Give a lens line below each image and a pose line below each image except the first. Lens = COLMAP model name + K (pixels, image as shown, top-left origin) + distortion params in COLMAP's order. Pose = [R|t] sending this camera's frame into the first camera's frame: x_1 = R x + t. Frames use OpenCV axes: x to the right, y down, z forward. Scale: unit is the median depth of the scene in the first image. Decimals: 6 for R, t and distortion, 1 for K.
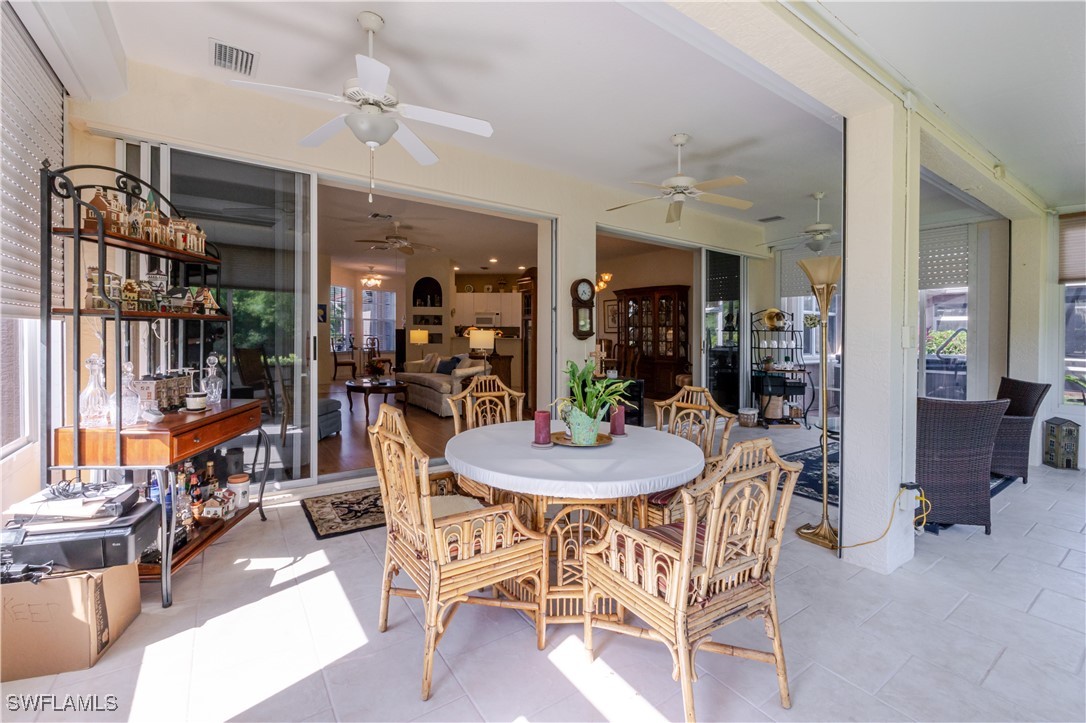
lens RADIAL K [[467.8, 0, 543.7], [0, 467.8, 334.9], [0, 0, 1]] dist [-0.000386, -0.000228]
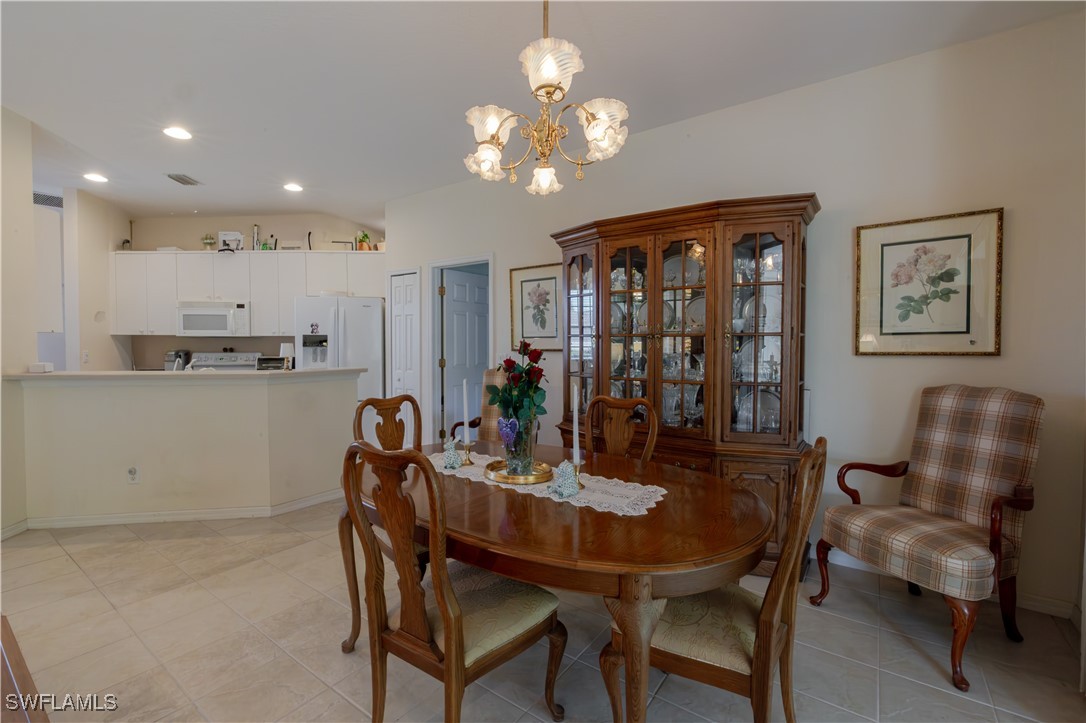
lens RADIAL K [[467.8, 0, 543.7], [0, 467.8, 334.9], [0, 0, 1]] dist [-0.000386, -0.000228]
pose [[0.942601, -0.004677, 0.333887, 0.046814], [0.008756, 0.999904, -0.010713, -0.026513], [-0.333805, 0.013022, 0.942552, 1.200591]]
